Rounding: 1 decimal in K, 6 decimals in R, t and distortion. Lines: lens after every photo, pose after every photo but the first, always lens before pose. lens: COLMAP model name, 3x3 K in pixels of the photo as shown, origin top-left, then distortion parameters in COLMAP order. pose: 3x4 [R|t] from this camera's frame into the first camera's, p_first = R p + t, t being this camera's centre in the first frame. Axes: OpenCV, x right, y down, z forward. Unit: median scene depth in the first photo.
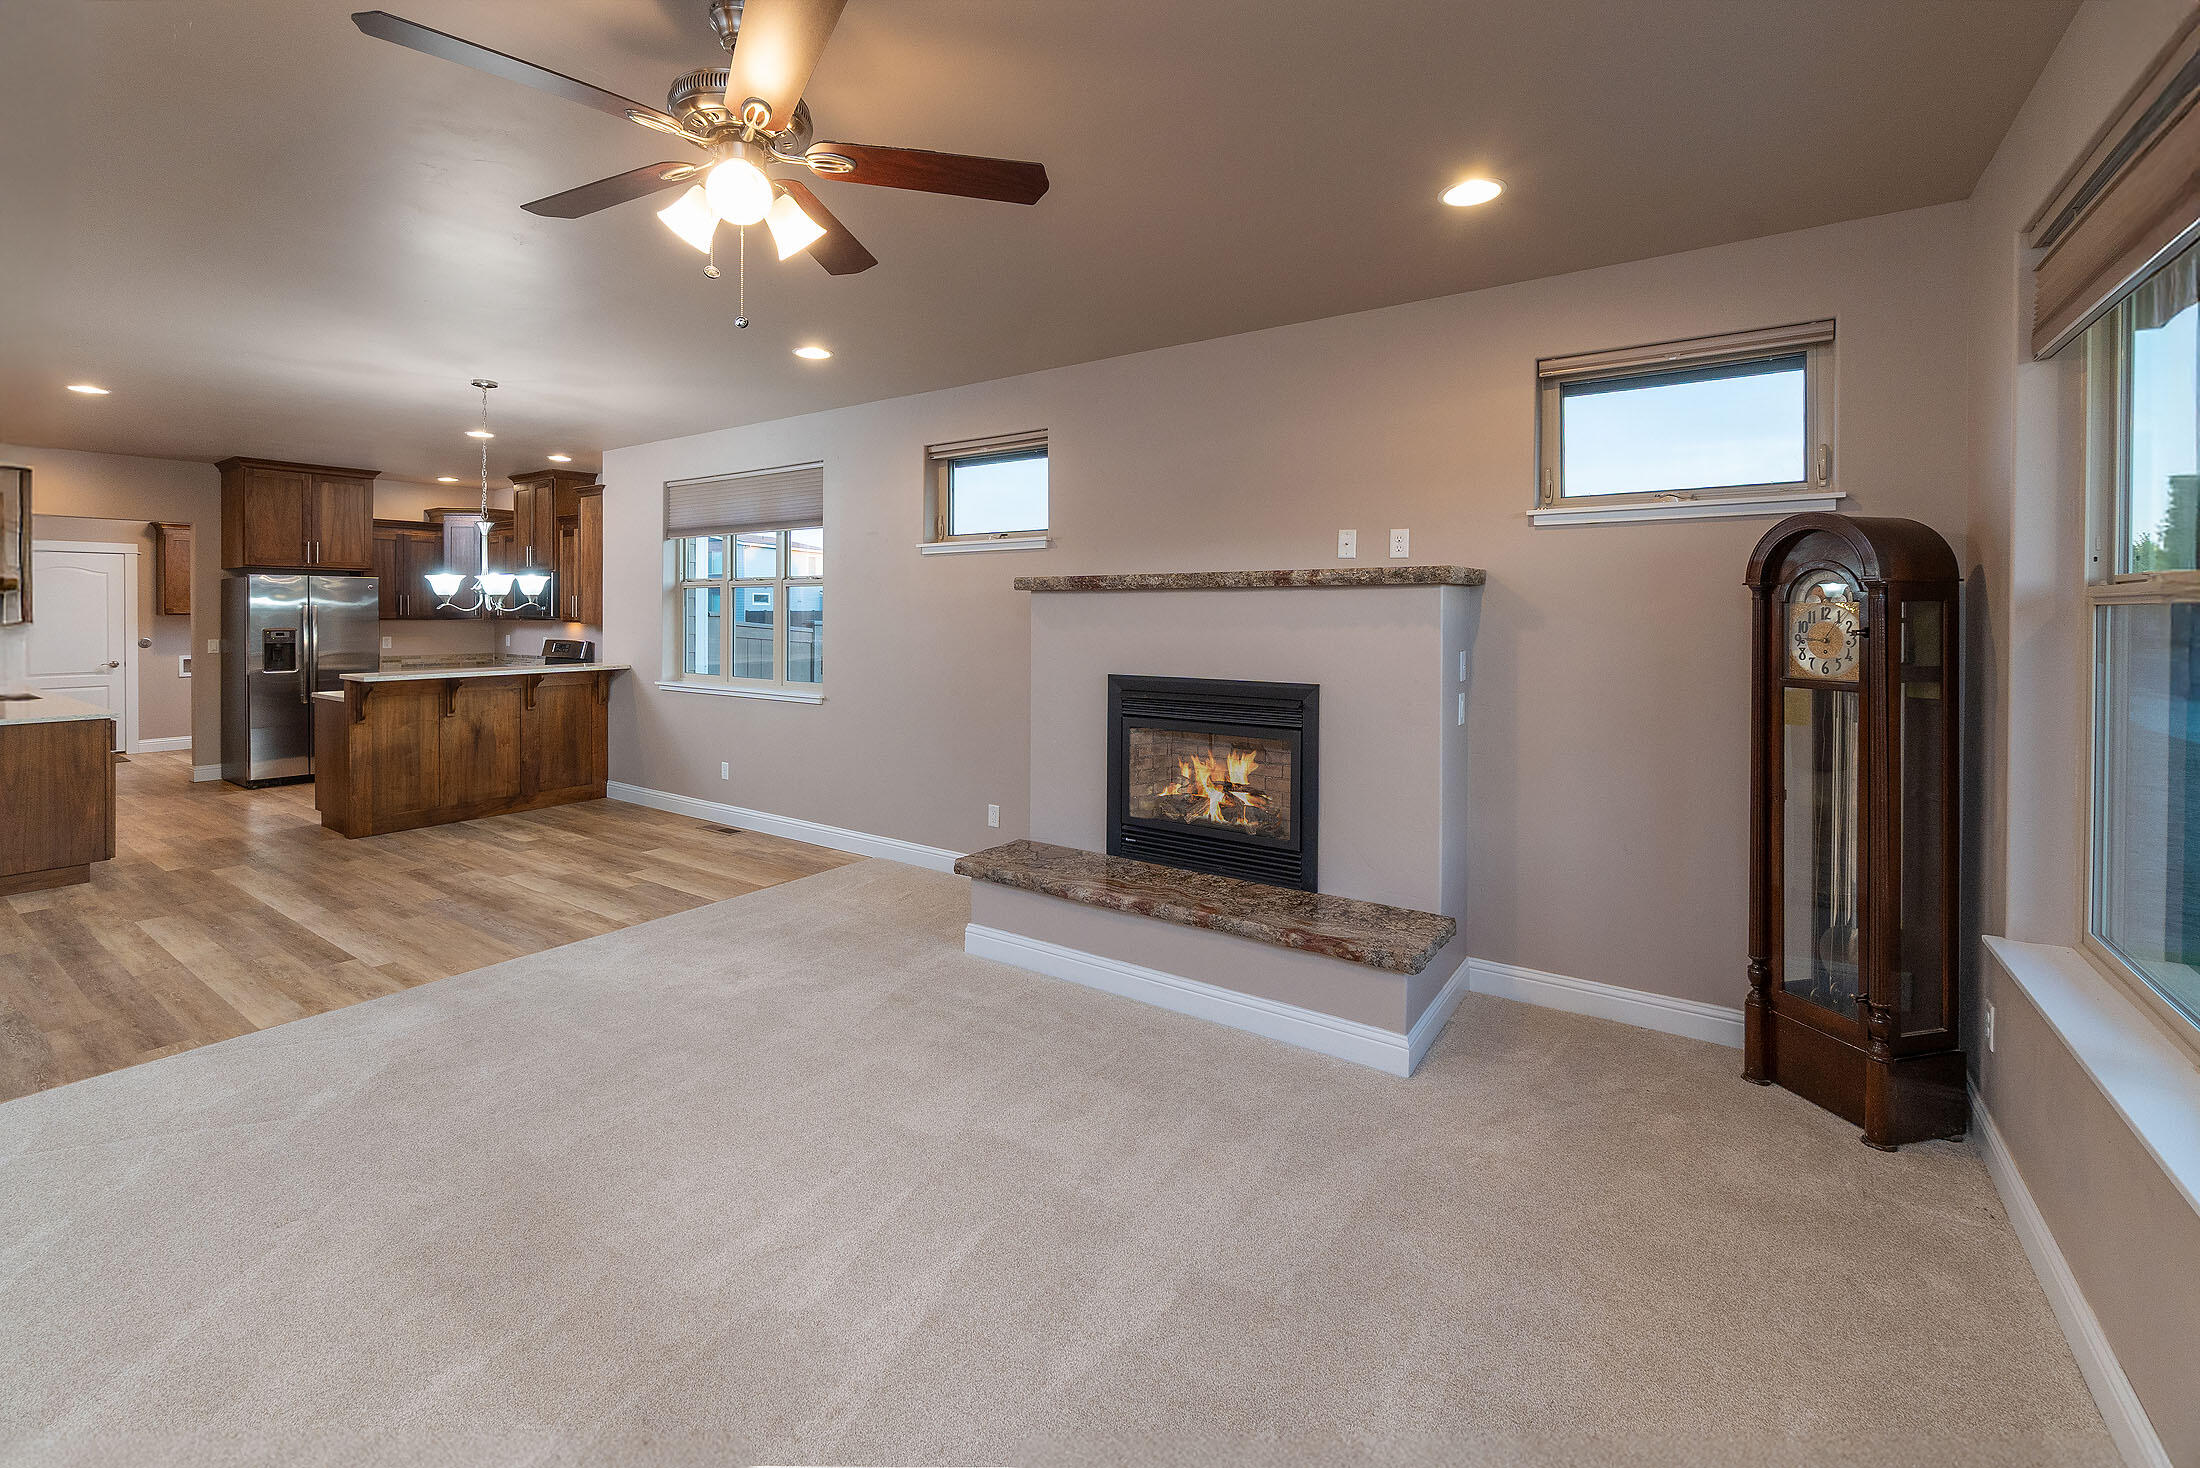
lens RADIAL K [[928.4, 0, 1078.3], [0, 928.4, 723.9], [0, 0, 1]] dist [-0.000134, 0.000570]
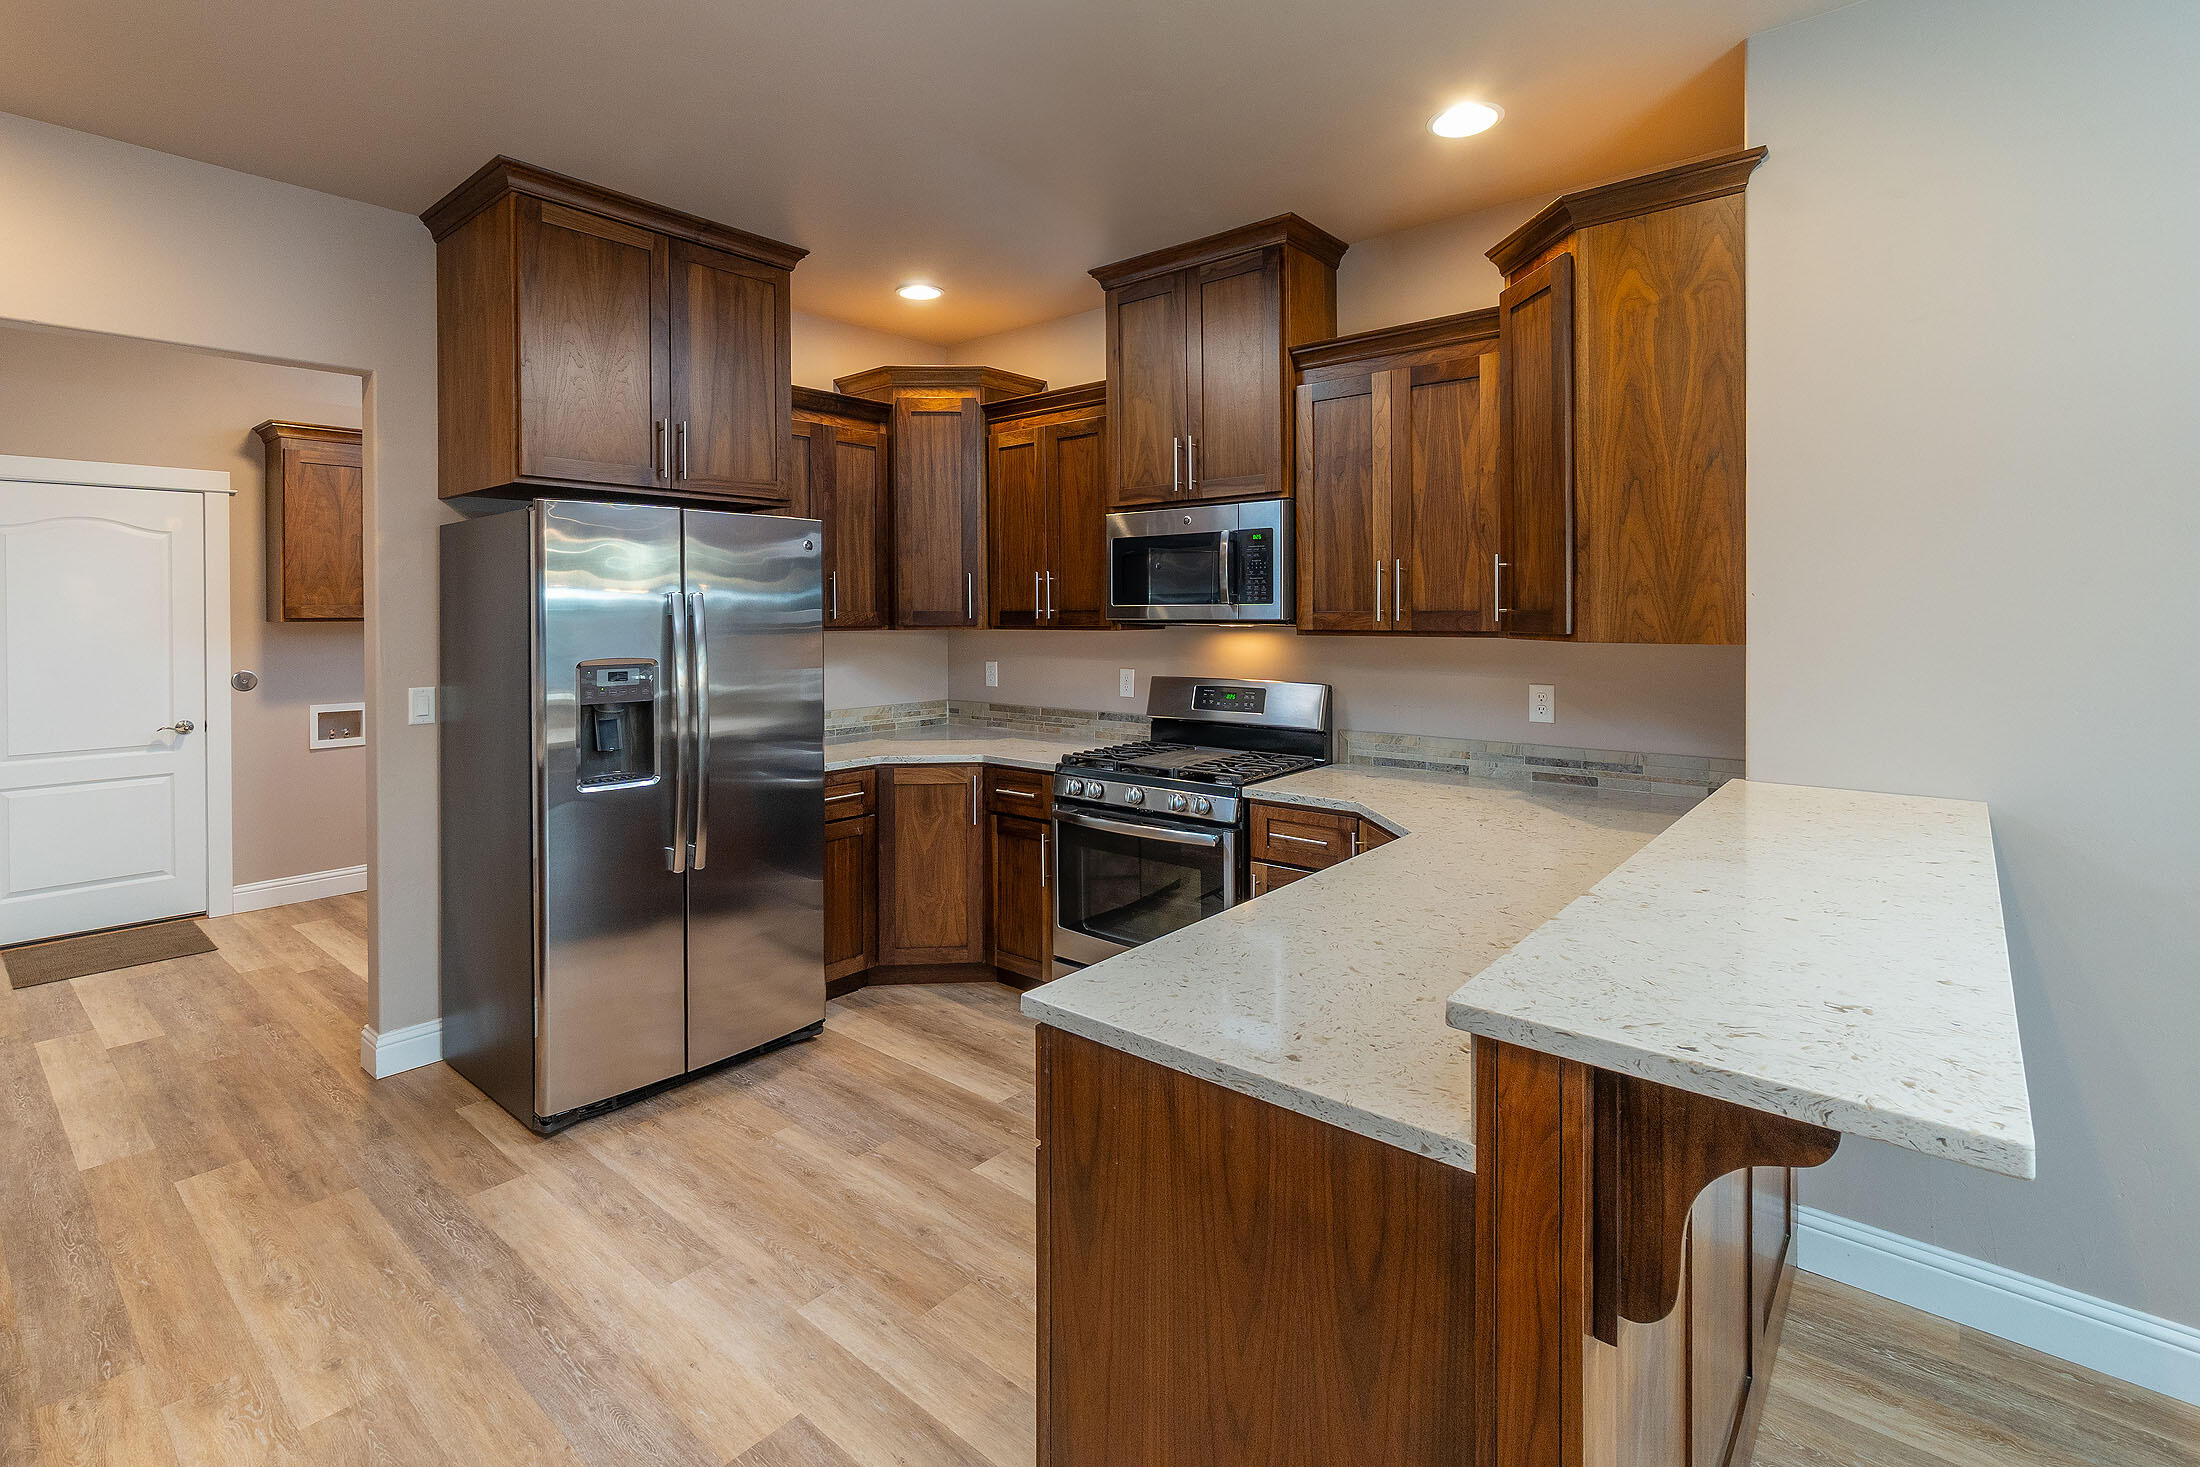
lens RADIAL K [[1017.9, 0, 1109.6], [0, 1017.9, 742.8], [0, 0, 1]] dist [0.002308, -0.000117]
pose [[0.996997, 0.003279, -0.077366, -0.620142], [-0.002701, 0.999968, 0.007571, -0.071830], [0.077388, -0.007339, 0.996974, 0.608996]]
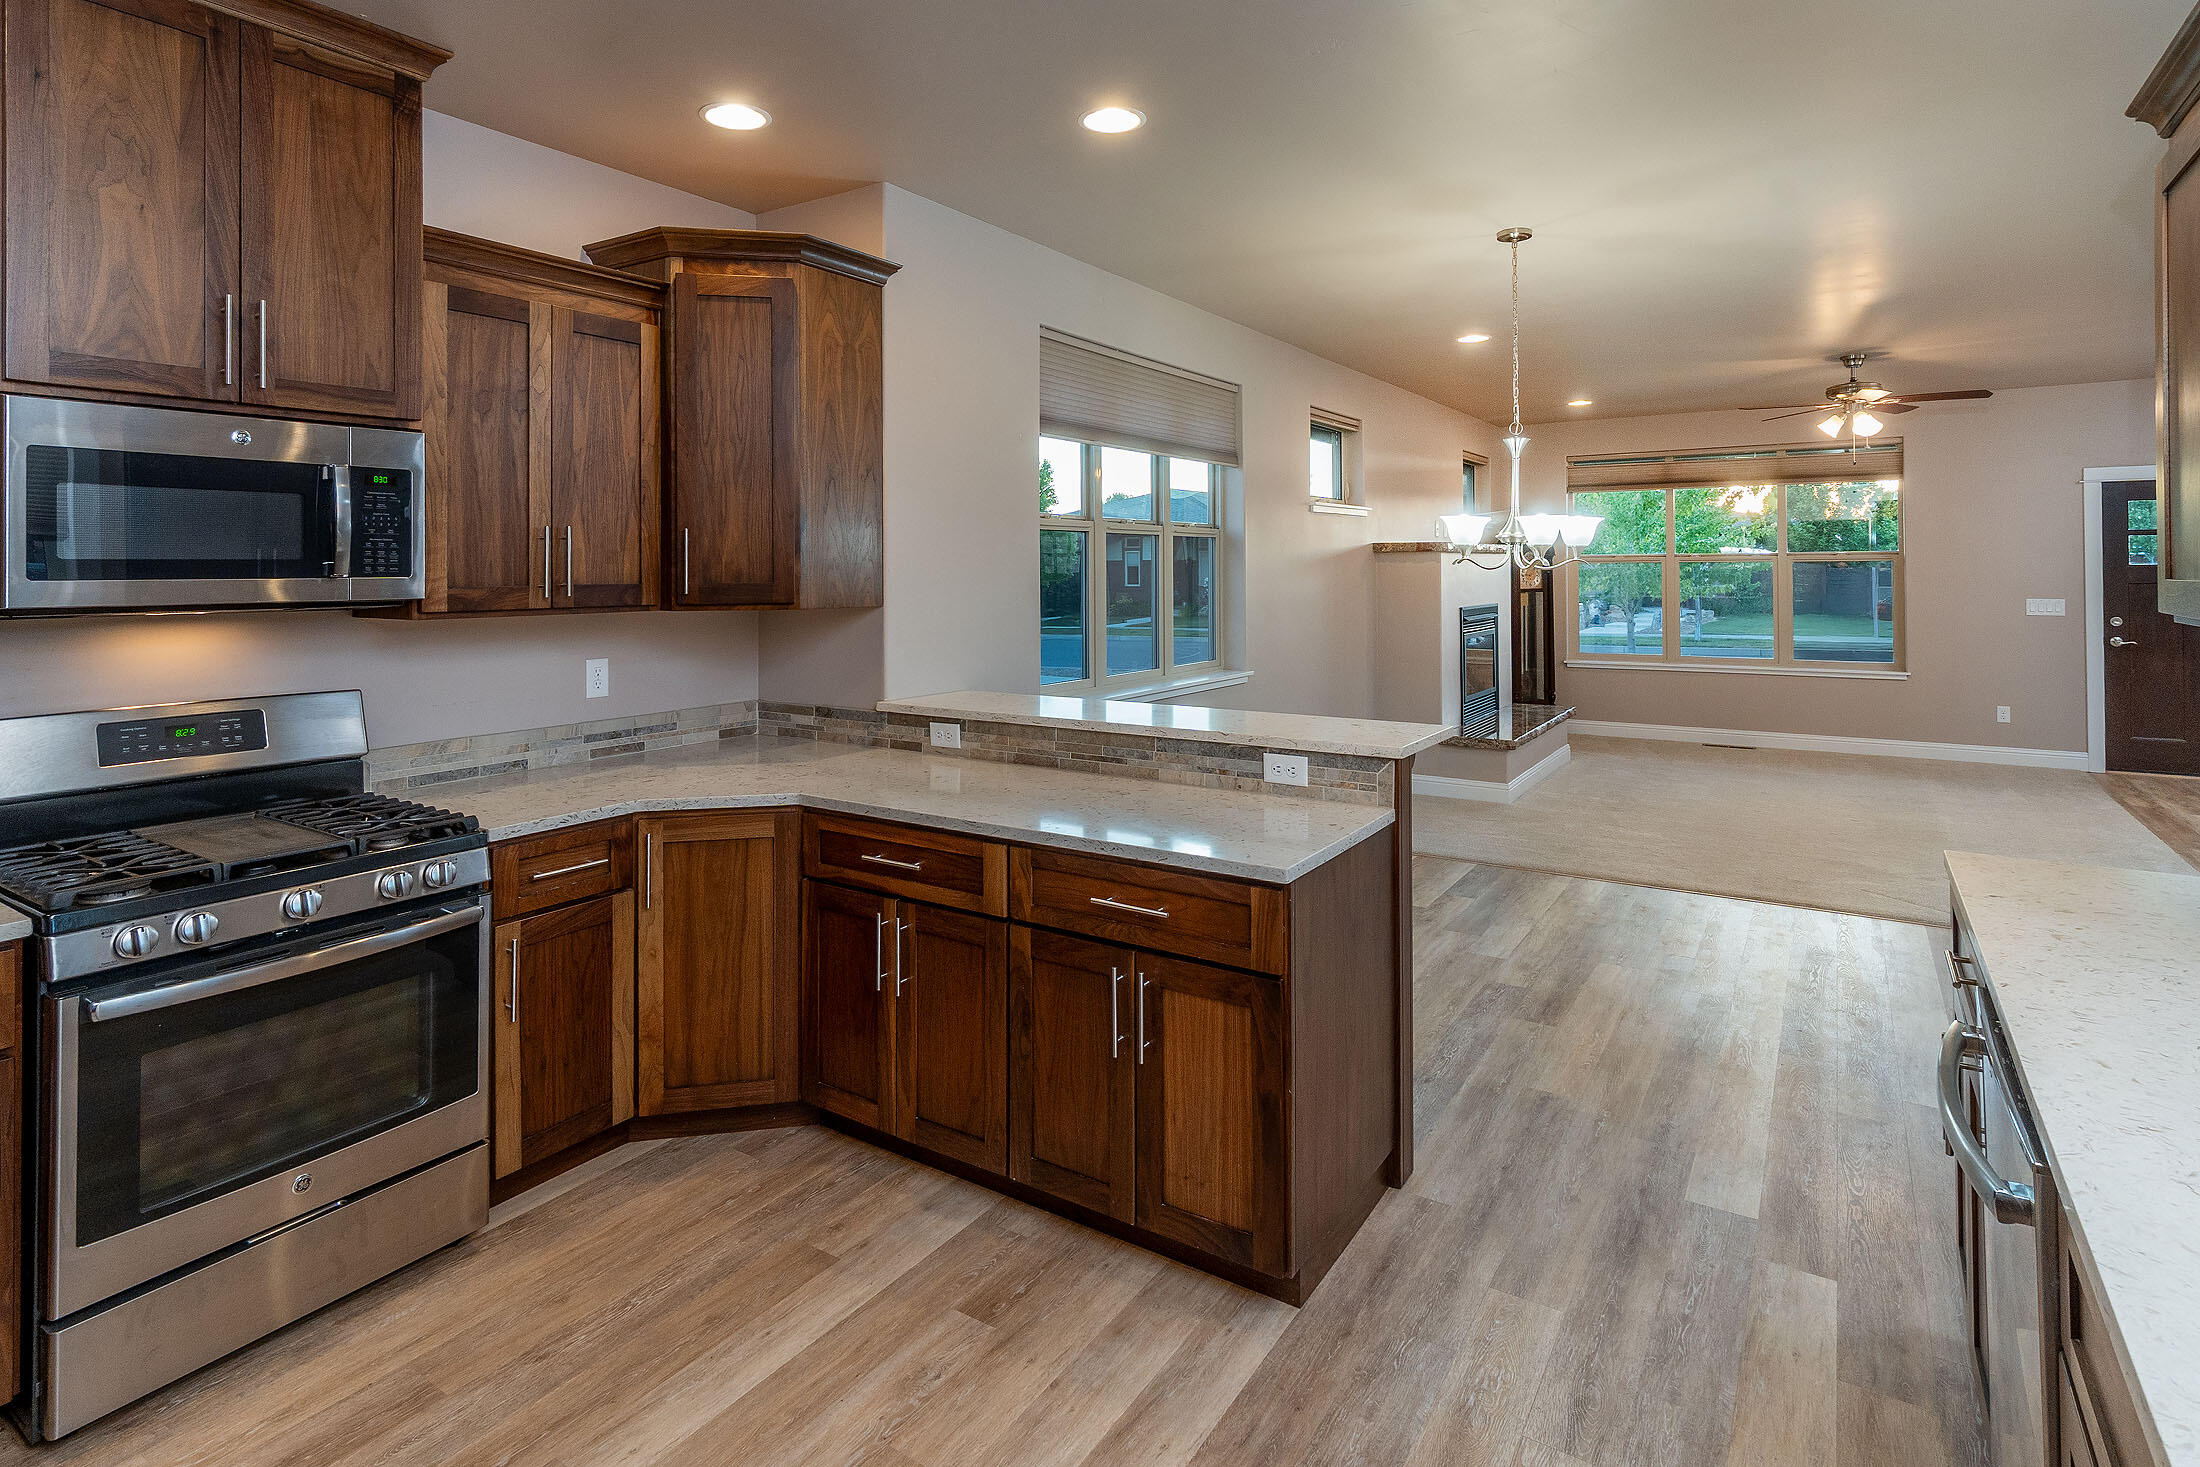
lens RADIAL K [[1086.3, 0, 1101.6], [0, 1086.3, 739.7], [0, 0, 1]] dist [0.005581, 0.000276]
pose [[-0.030353, -0.157748, 0.987013, -0.902761], [0.124866, 0.979134, 0.160329, -0.104098], [-0.991709, 0.128111, -0.010022, 0.832356]]
